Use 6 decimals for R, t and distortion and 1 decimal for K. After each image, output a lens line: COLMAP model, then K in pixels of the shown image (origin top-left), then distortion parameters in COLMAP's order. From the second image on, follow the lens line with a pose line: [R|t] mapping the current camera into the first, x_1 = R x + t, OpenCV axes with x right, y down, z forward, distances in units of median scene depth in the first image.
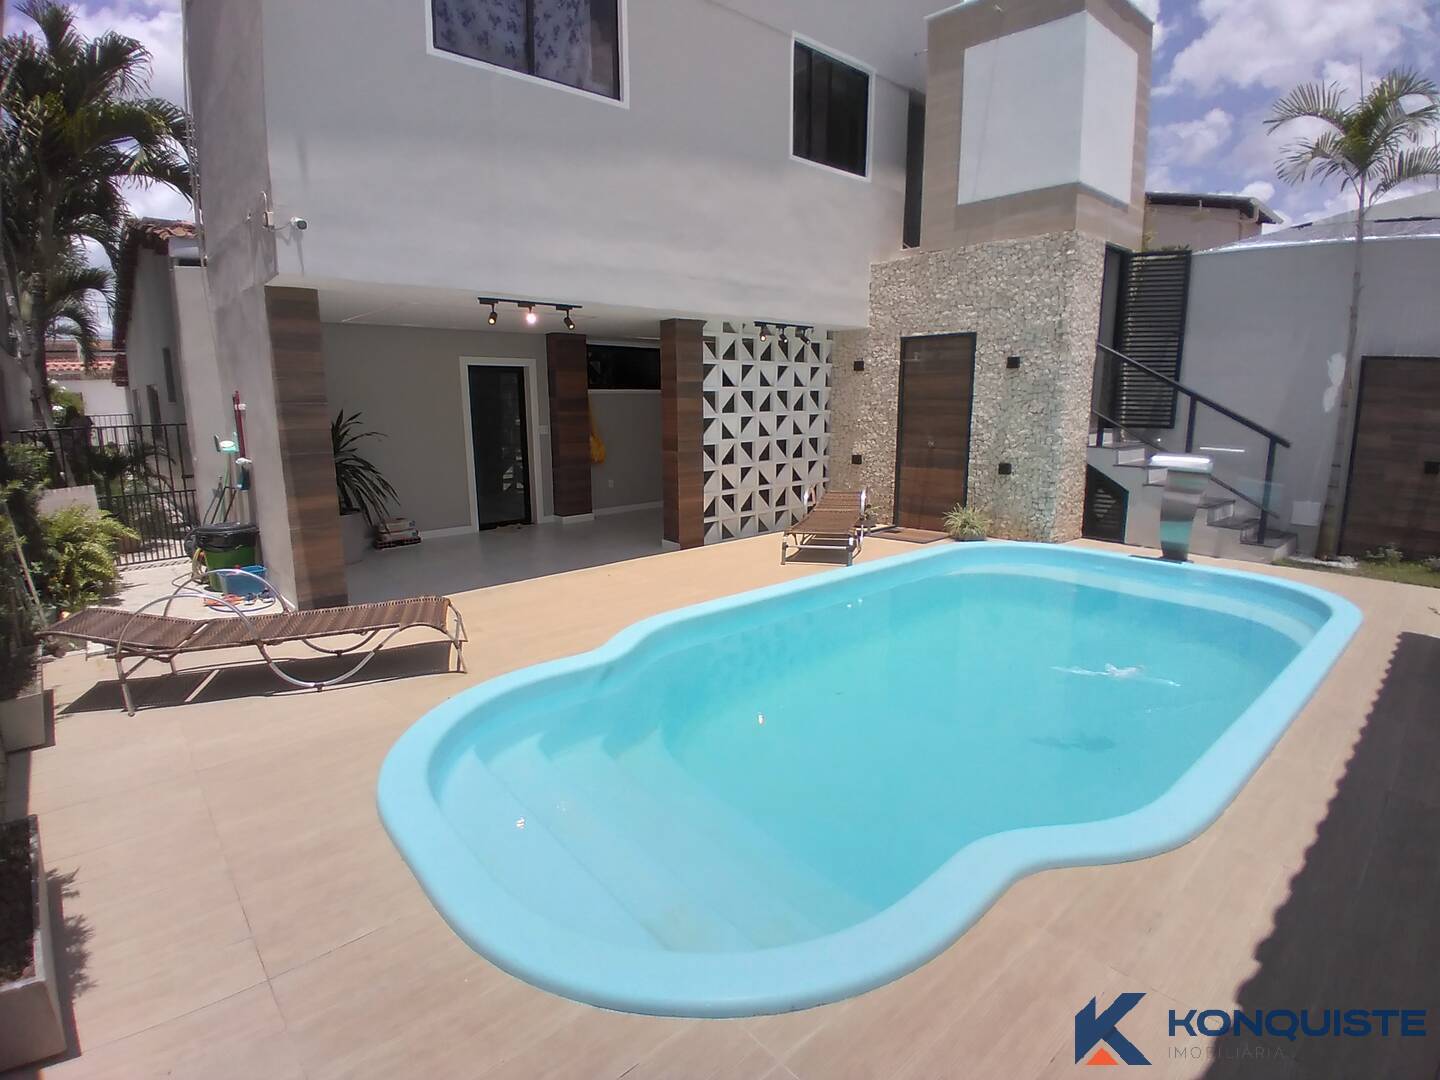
lens RADIAL K [[729.8, 0, 712.1], [0, 729.8, 543.8], [0, 0, 1]] dist [-0.003971, -0.033723]
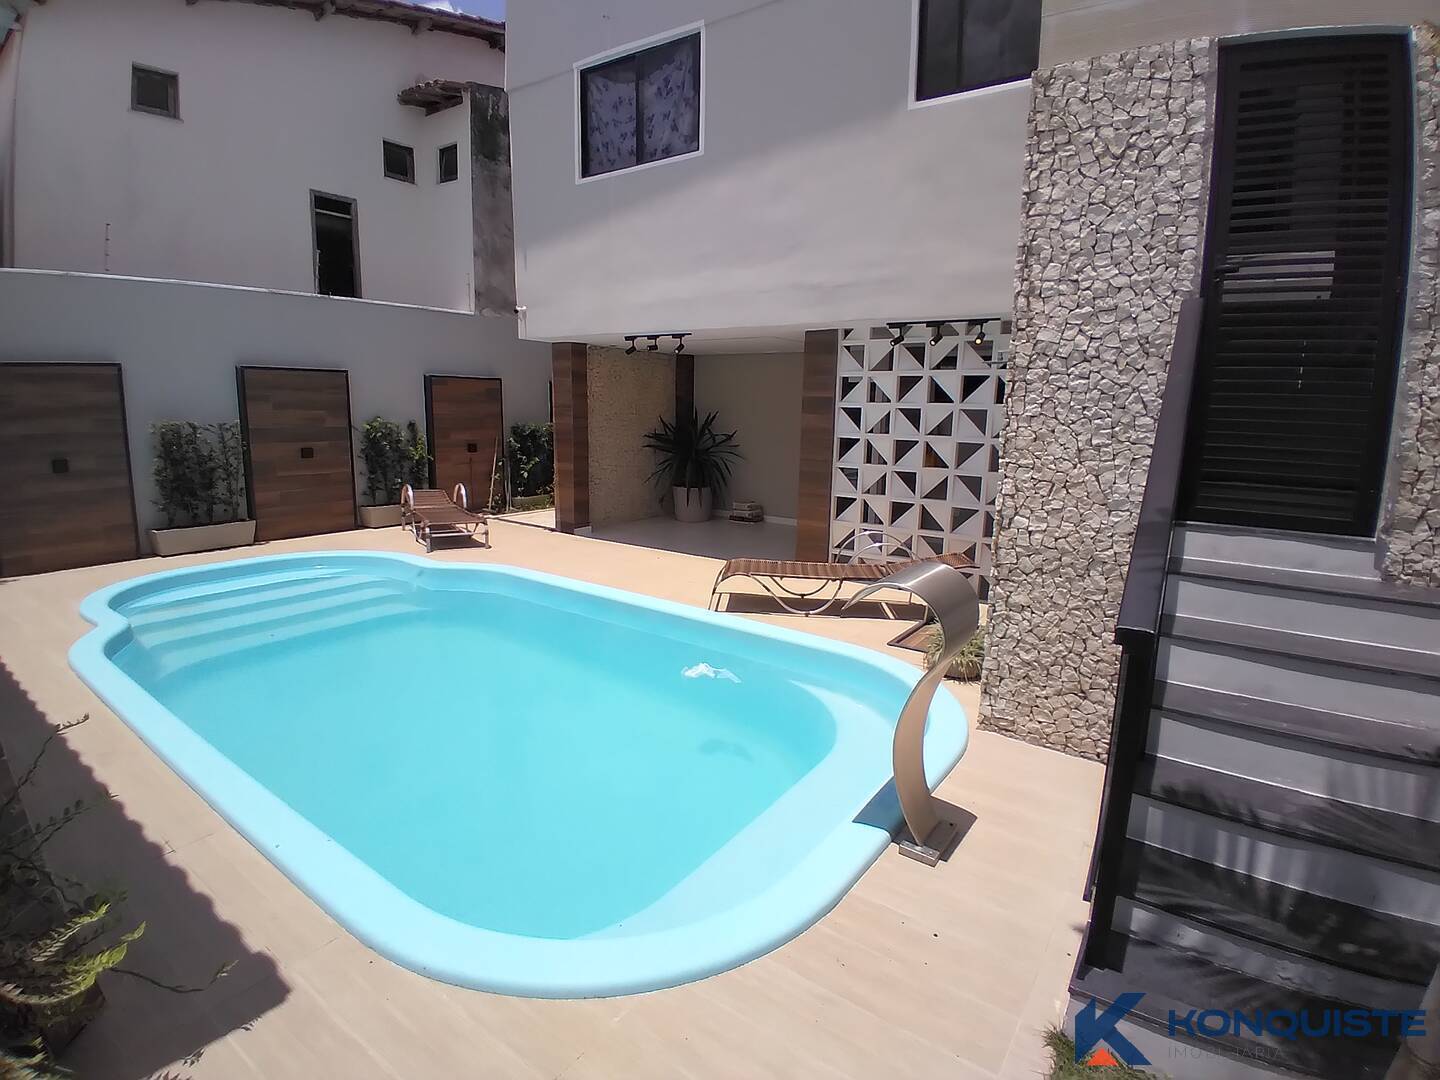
lens RADIAL K [[729.8, 0, 708.9], [0, 729.8, 529.2], [0, 0, 1]] dist [-0.003971, -0.033723]
pose [[0.216510, 0.174888, -0.960488, 0.876304], [-0.213722, 0.968451, 0.128162, -0.151841], [0.952600, 0.177529, 0.247056, 0.683914]]
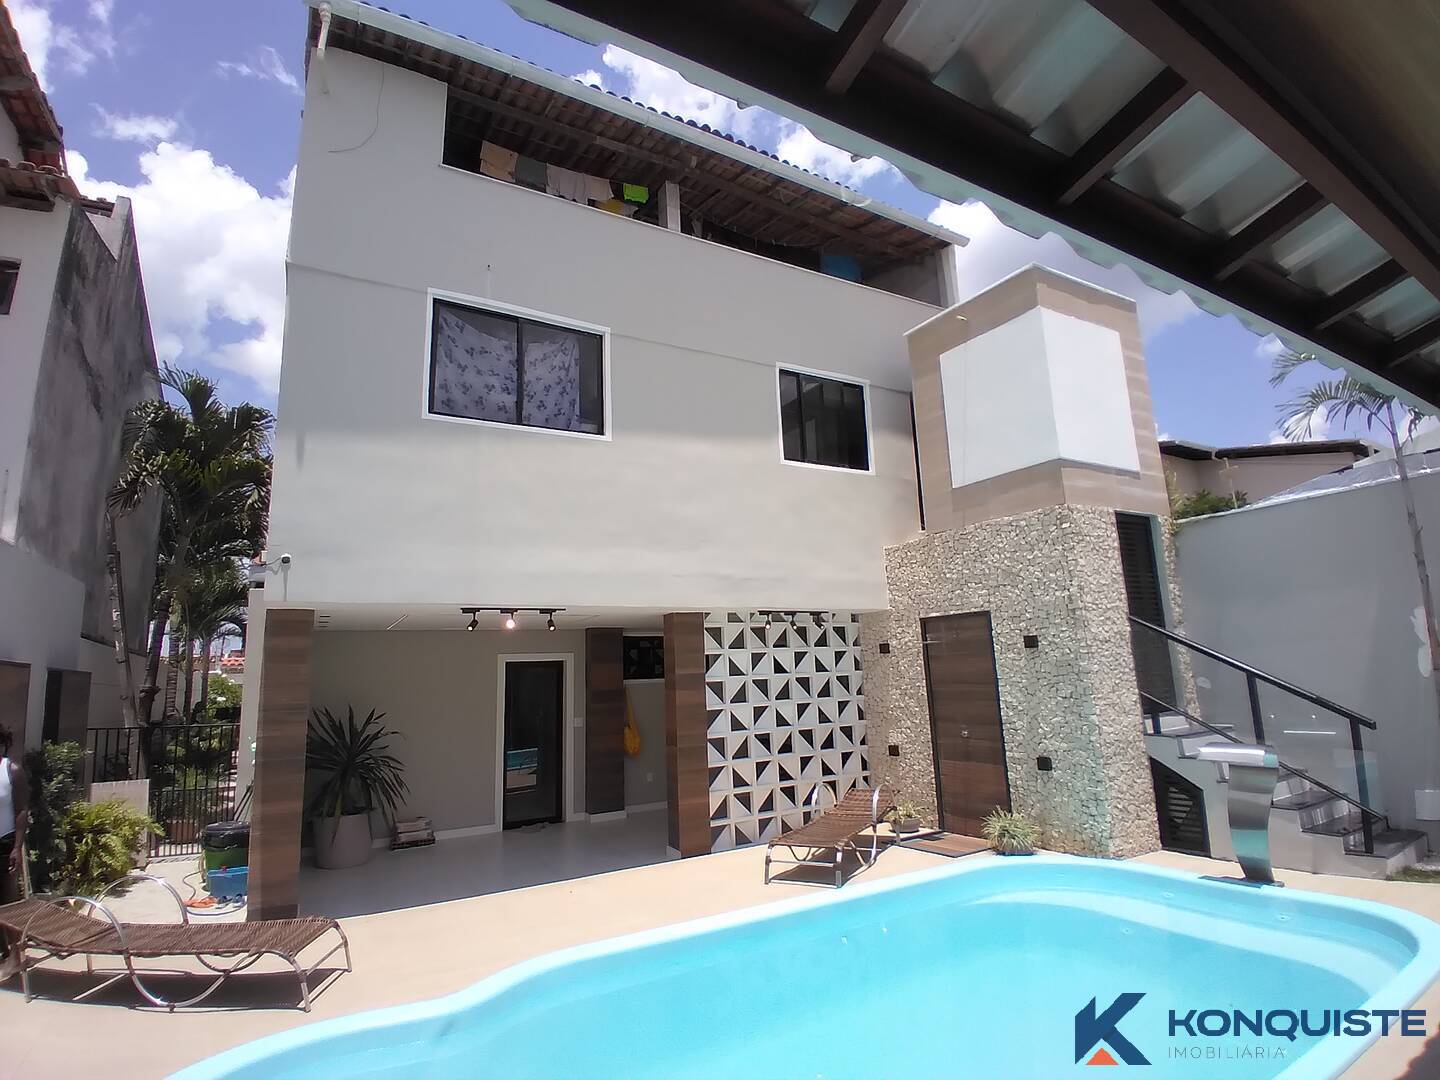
lens RADIAL K [[729.8, 0, 711.8], [0, 729.8, 517.2], [0, 0, 1]] dist [-0.003971, -0.033723]
pose [[0.976031, -0.073981, -0.204672, 0.221487], [-0.012514, 0.919814, -0.392155, -0.030093], [0.217272, 0.385317, 0.896841, 0.036892]]
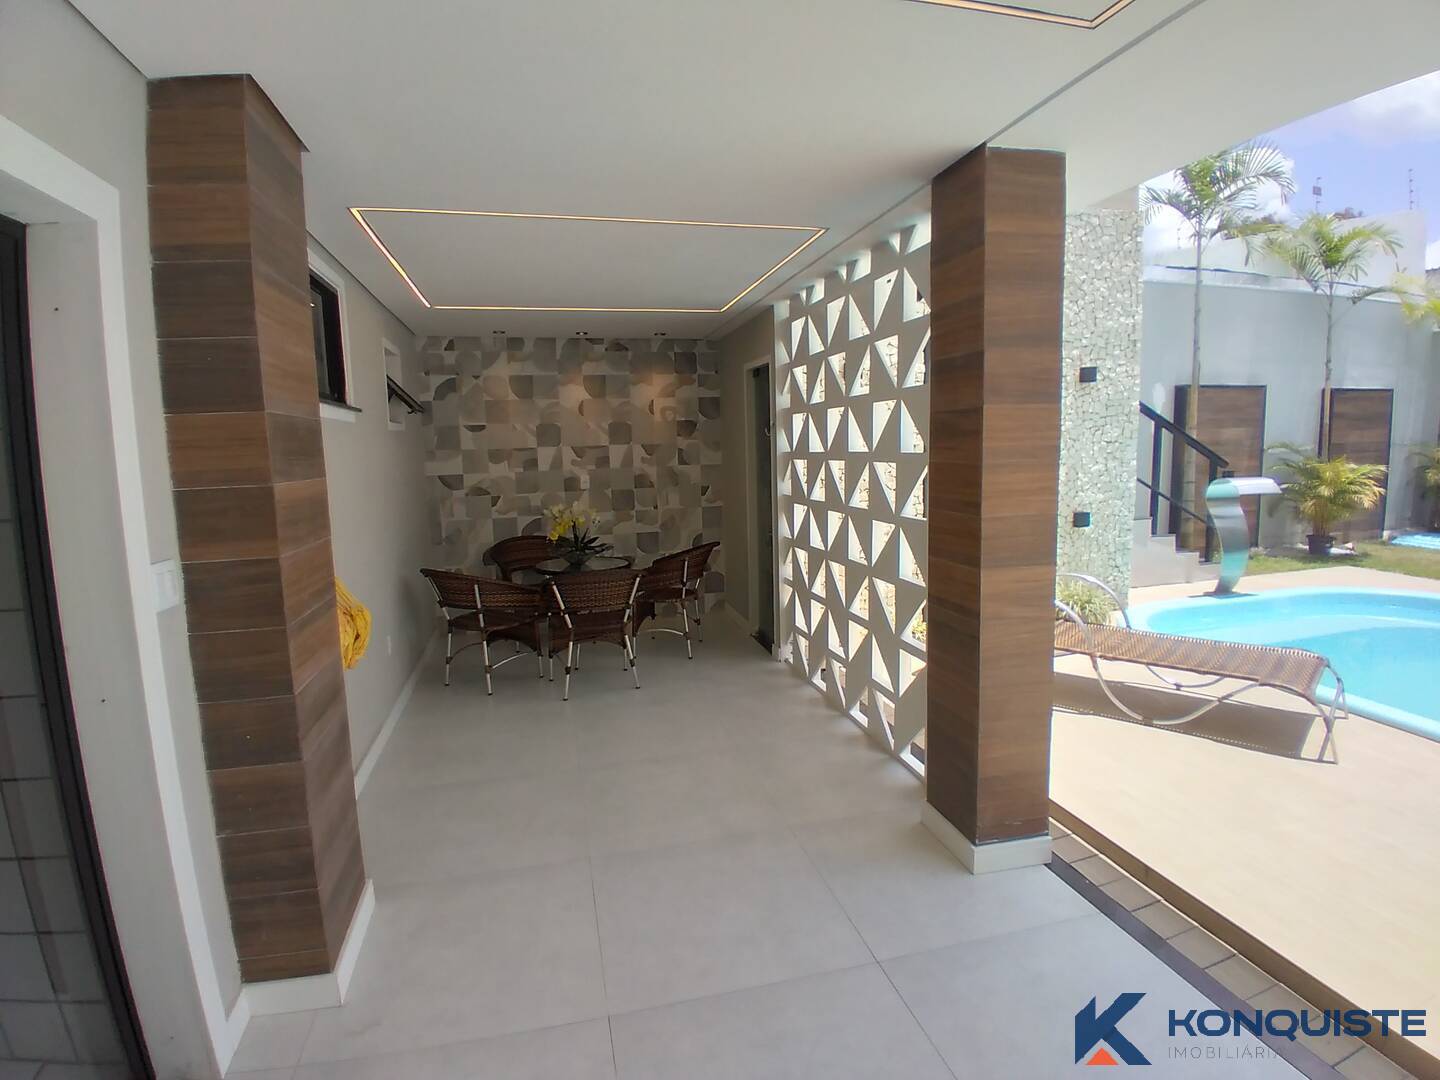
lens RADIAL K [[729.8, 0, 719.3], [0, 729.8, 536.5], [0, 0, 1]] dist [-0.003971, -0.033723]
pose [[0.478072, -0.122541, 0.869731, -0.417374], [0.193698, 0.980549, 0.031683, -0.183726], [-0.856696, 0.153318, 0.492509, 0.979426]]
